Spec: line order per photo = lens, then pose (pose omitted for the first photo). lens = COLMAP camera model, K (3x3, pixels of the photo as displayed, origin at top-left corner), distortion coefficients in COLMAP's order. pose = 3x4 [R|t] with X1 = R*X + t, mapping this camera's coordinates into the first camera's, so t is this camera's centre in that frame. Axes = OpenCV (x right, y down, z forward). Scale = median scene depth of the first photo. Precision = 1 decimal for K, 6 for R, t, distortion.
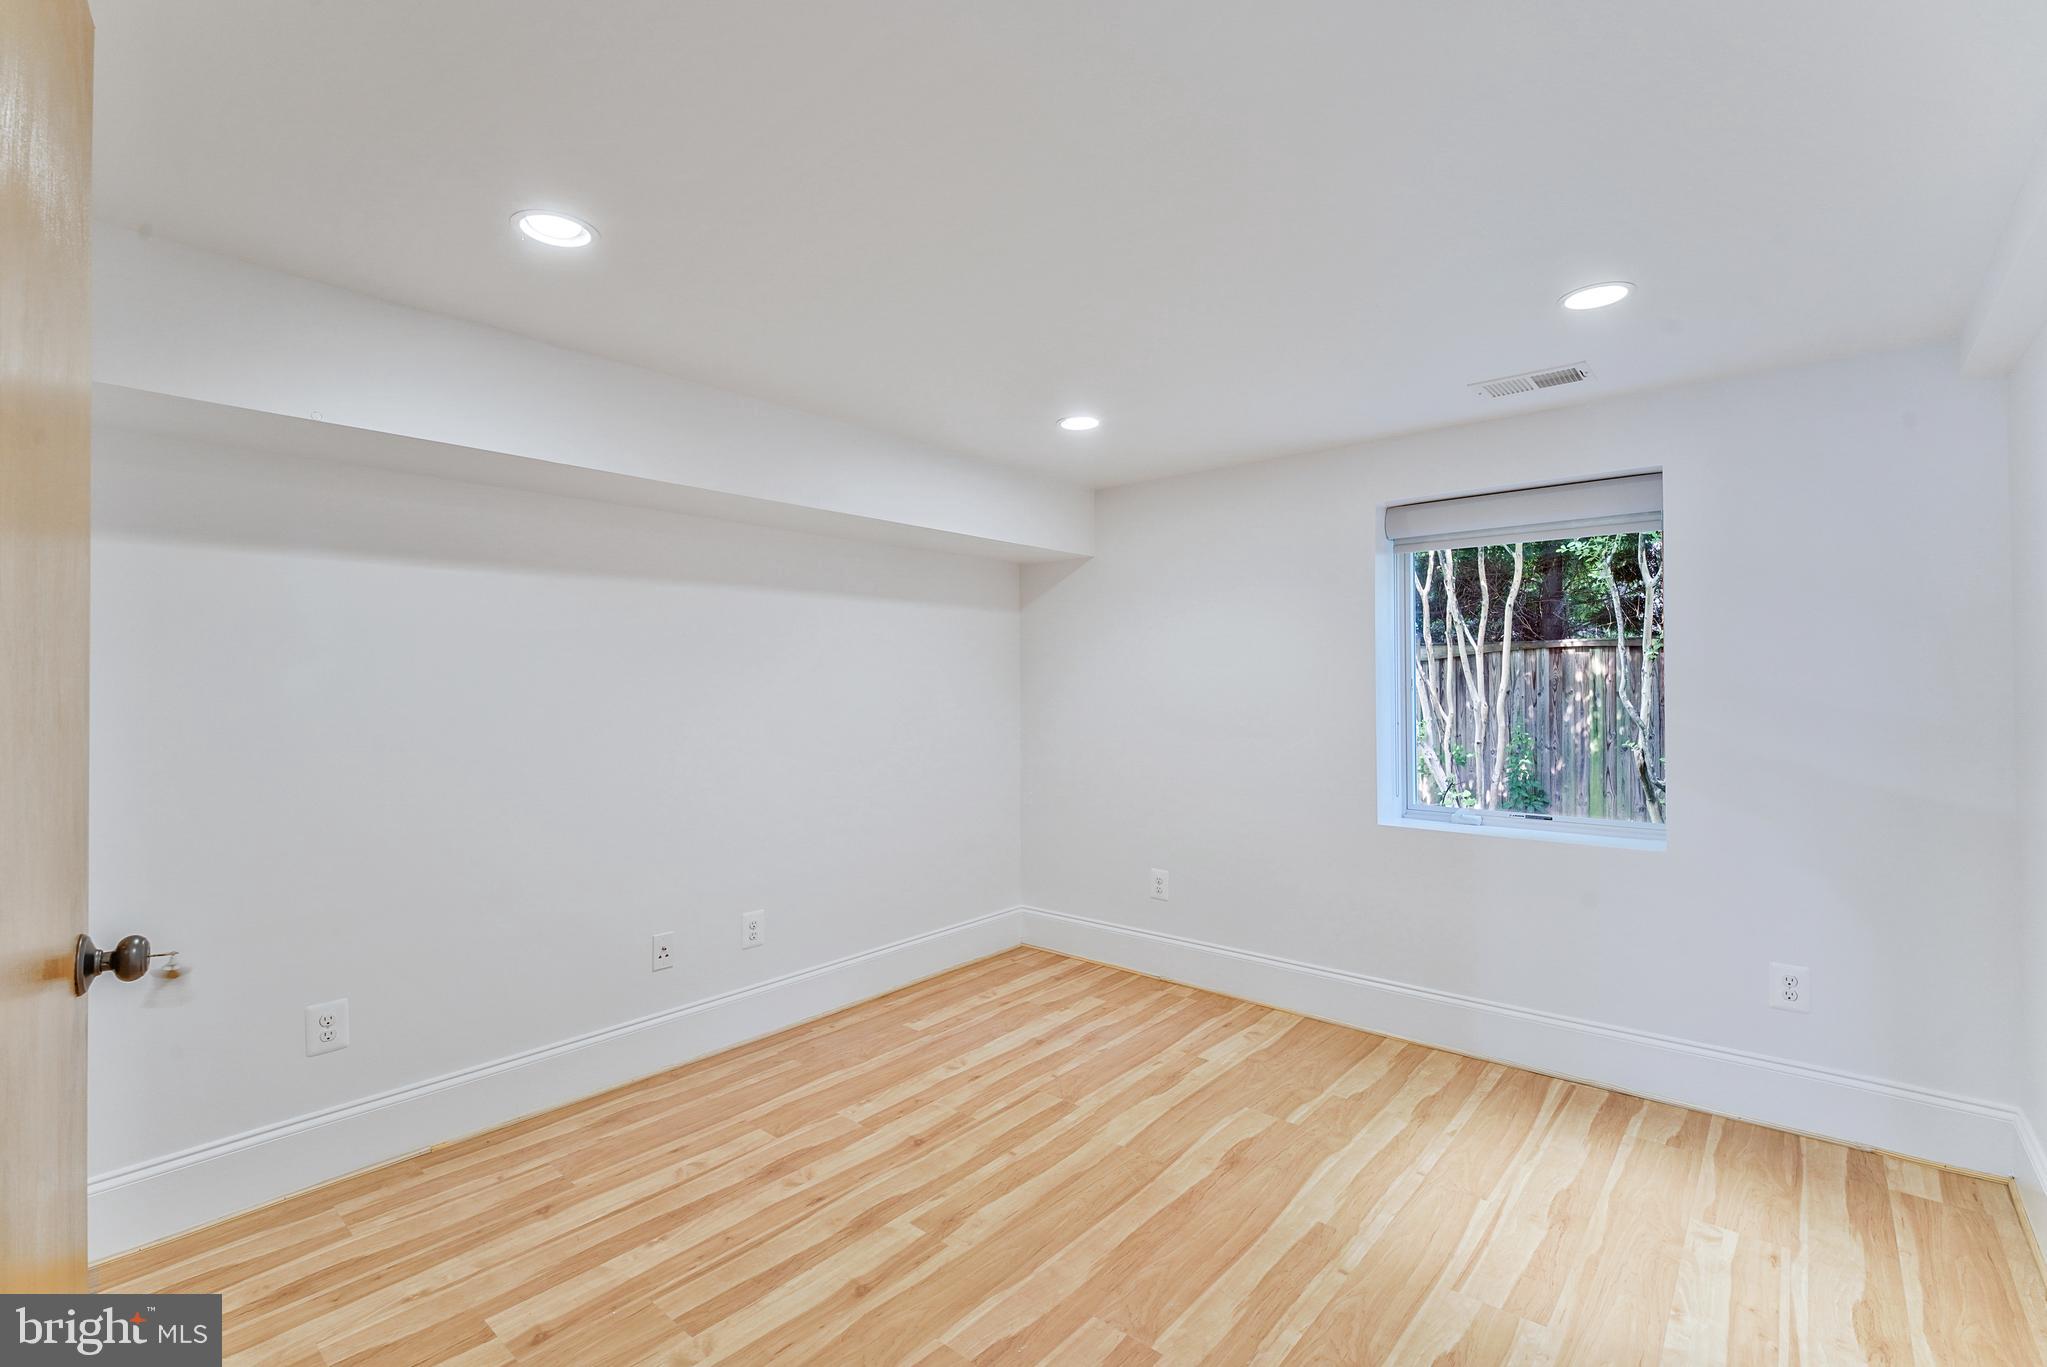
lens RADIAL K [[918.3, 0, 995.8], [0, 918.3, 694.7], [0, 0, 1]] dist [-0.002603, -0.001206]
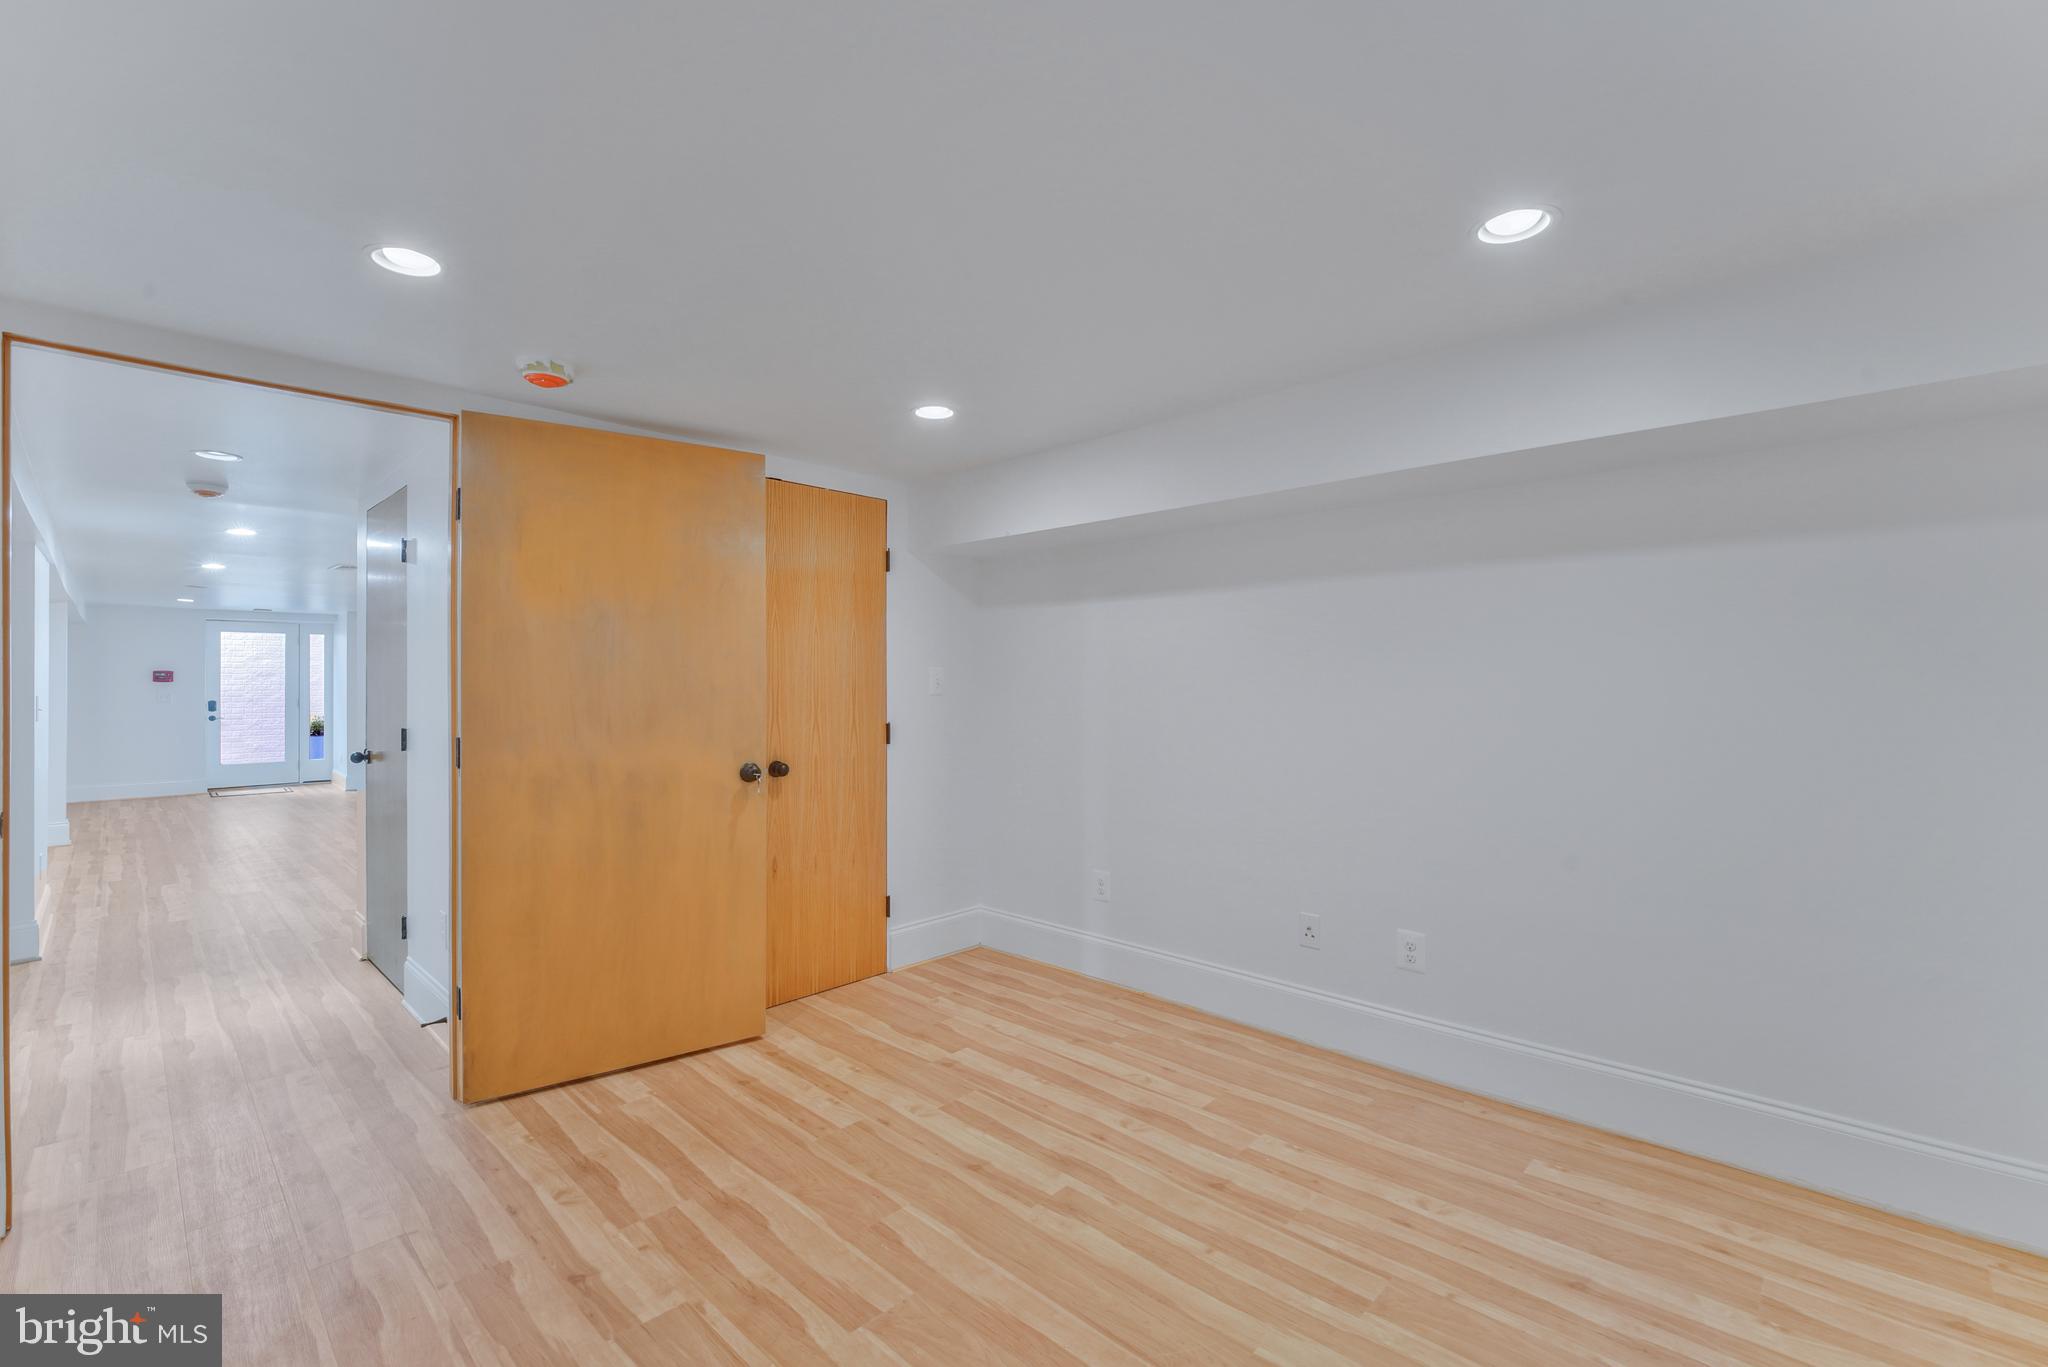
lens RADIAL K [[870.8, 0, 1009.6], [0, 870.8, 671.3], [0, 0, 1]] dist [-0.004166, -0.003123]
pose [[-0.037160, -0.003662, -0.999303, 0.902964], [-0.010593, 0.999939, -0.003270, -0.018772], [0.999253, 0.010464, -0.037197, 0.944875]]
